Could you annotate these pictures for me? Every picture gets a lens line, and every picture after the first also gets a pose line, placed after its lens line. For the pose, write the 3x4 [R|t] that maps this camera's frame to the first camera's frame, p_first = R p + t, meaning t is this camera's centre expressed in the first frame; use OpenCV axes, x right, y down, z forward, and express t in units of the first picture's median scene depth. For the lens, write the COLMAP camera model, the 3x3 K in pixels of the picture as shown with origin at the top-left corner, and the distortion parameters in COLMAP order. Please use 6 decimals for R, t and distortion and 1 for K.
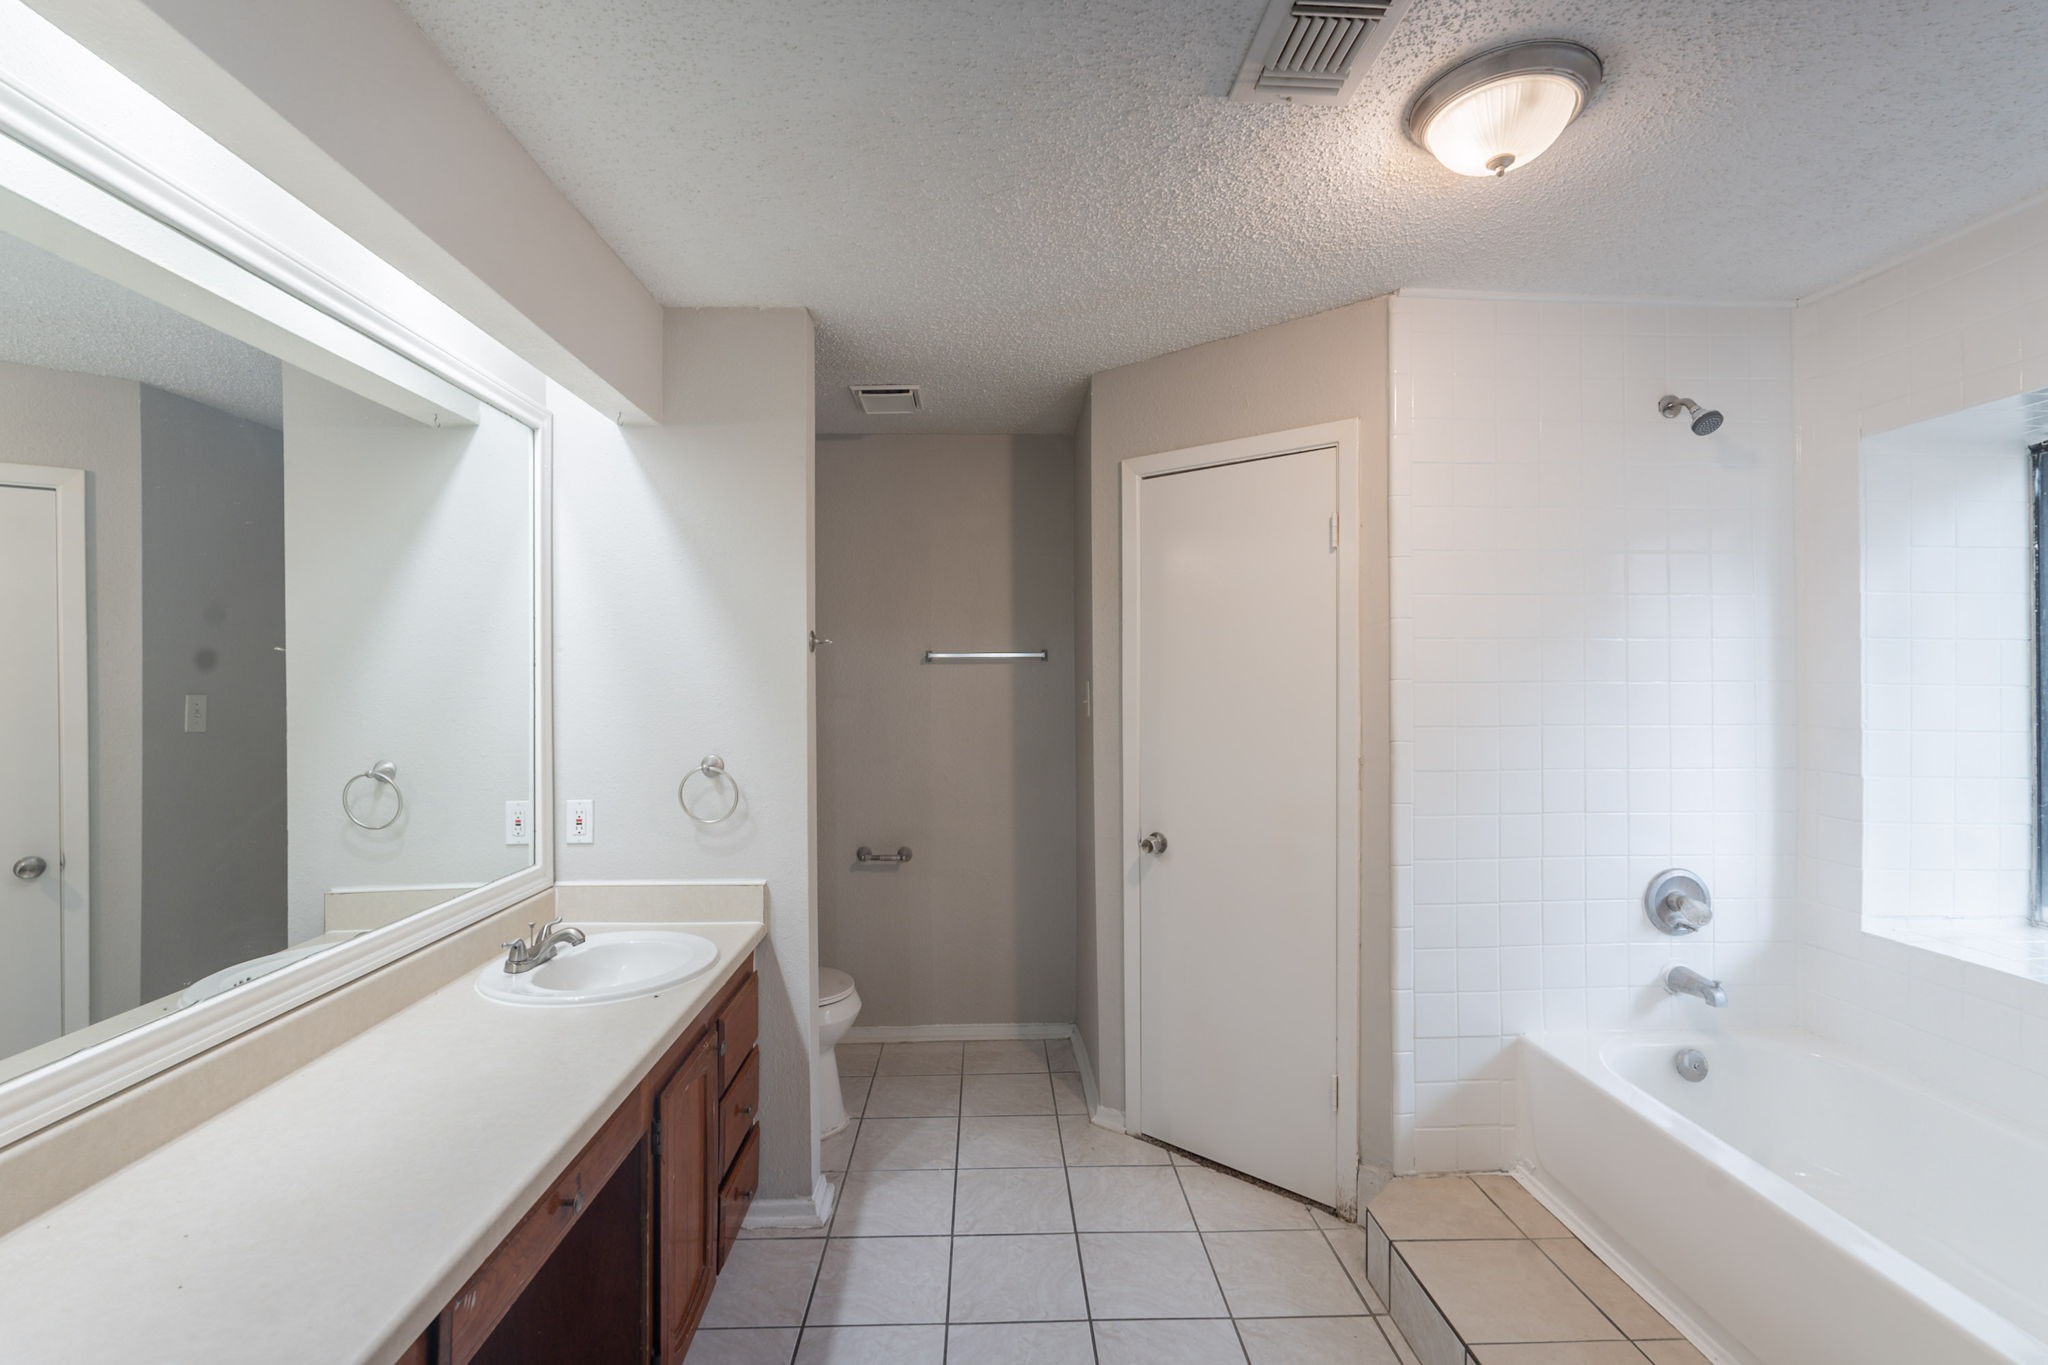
lens RADIAL K [[926.4, 0, 1032.9], [0, 926.4, 668.9], [0, 0, 1]] dist [-0.002073, -0.000161]
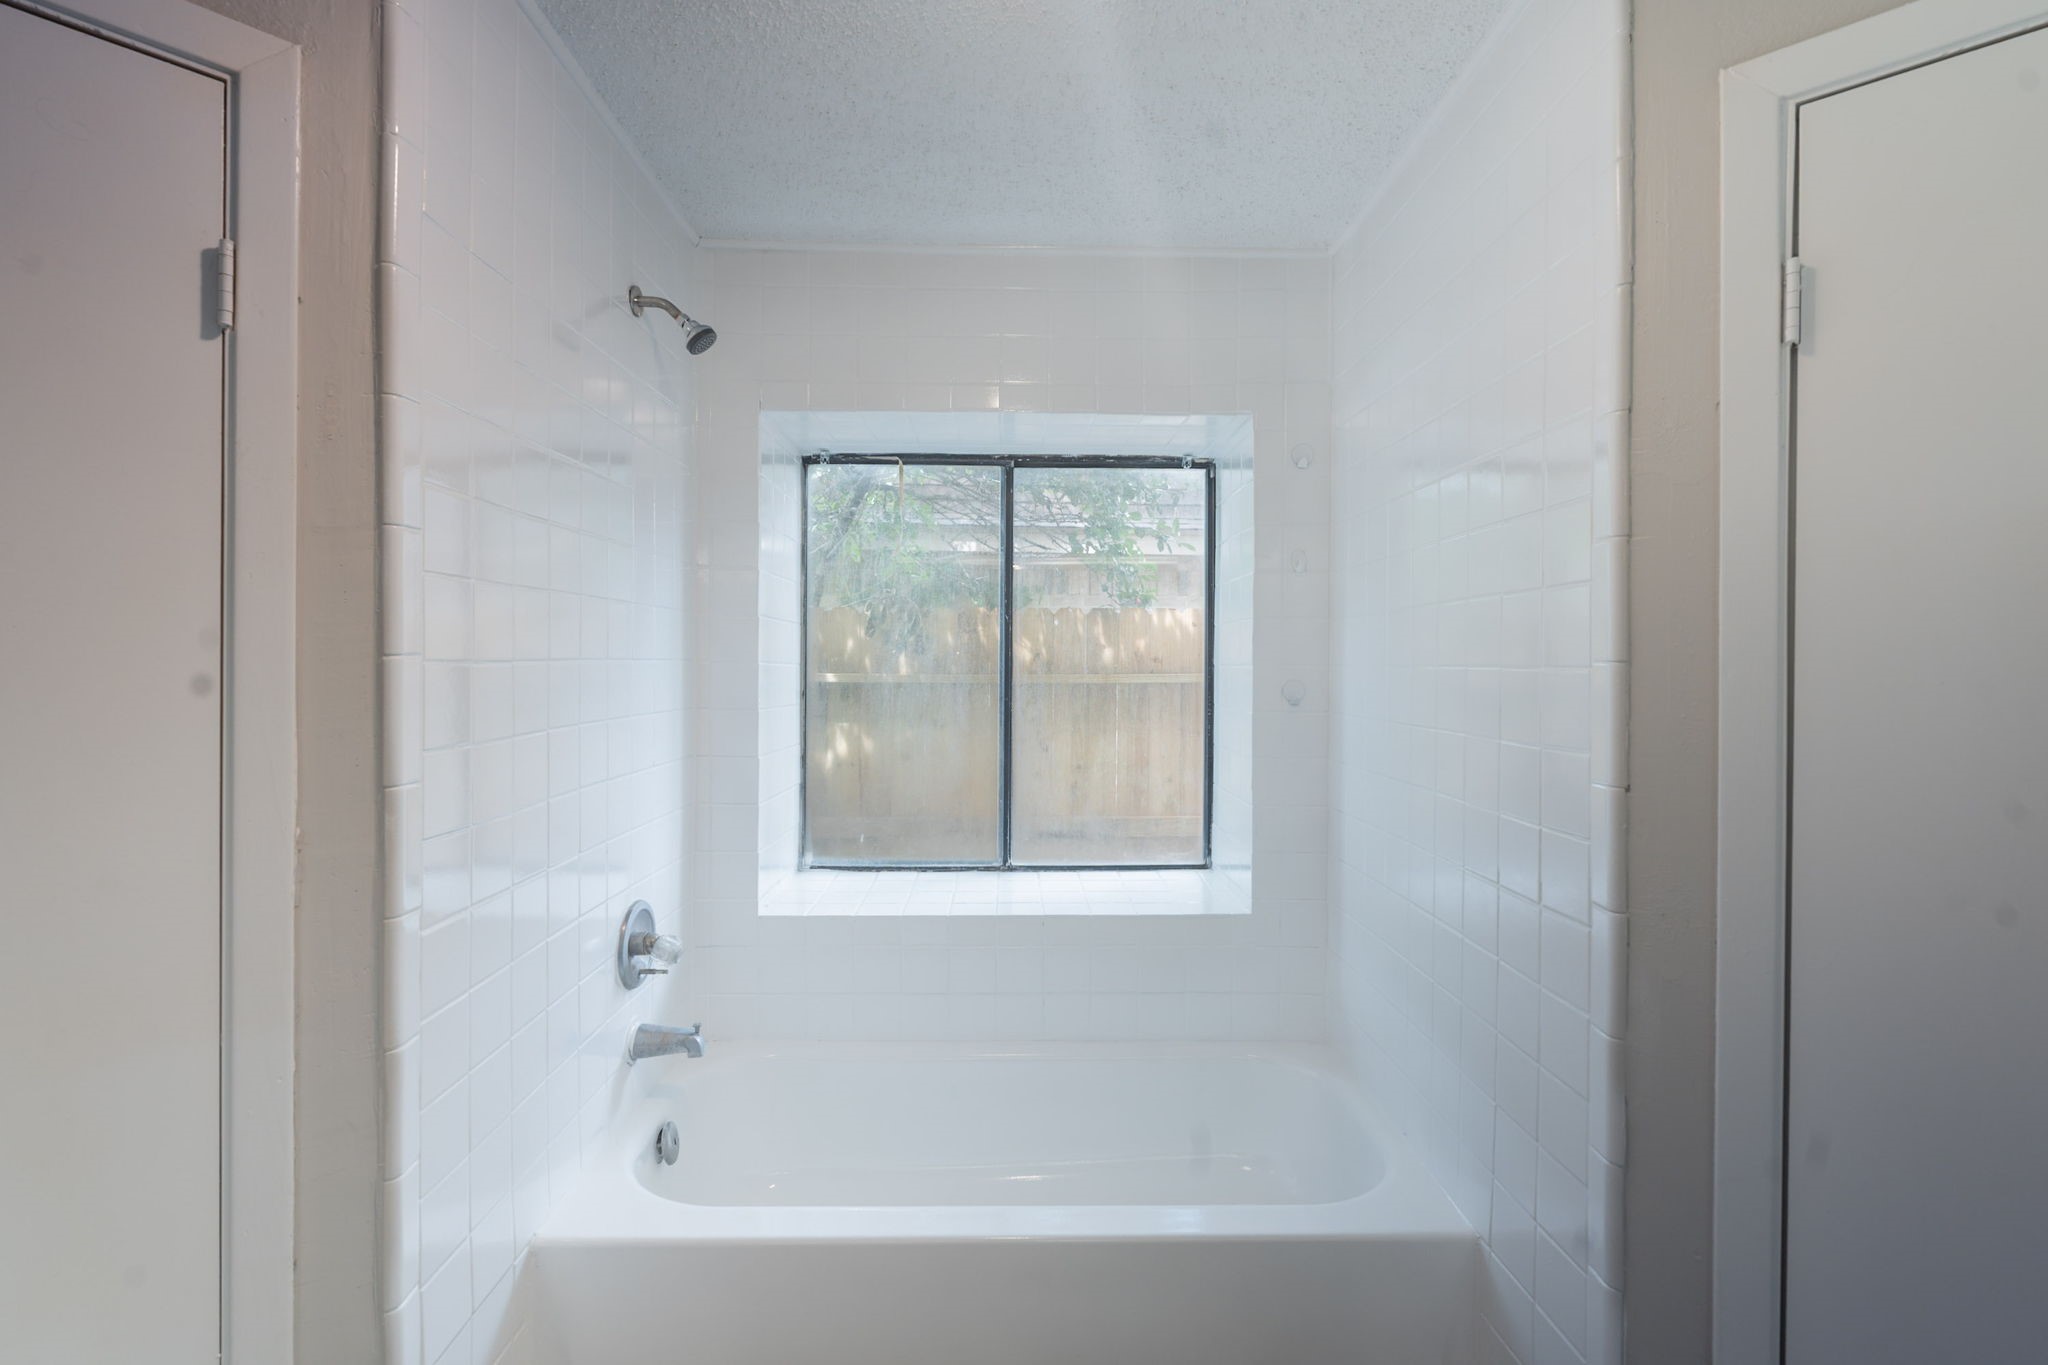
lens RADIAL K [[926.4, 0, 1032.9], [0, 926.4, 668.9], [0, 0, 1]] dist [-0.002073, -0.000161]
pose [[0.039315, -0.006352, 0.999207, -0.068350], [-0.006926, 0.999954, 0.006630, 0.013732], [-0.999203, -0.007181, 0.039269, 0.651585]]
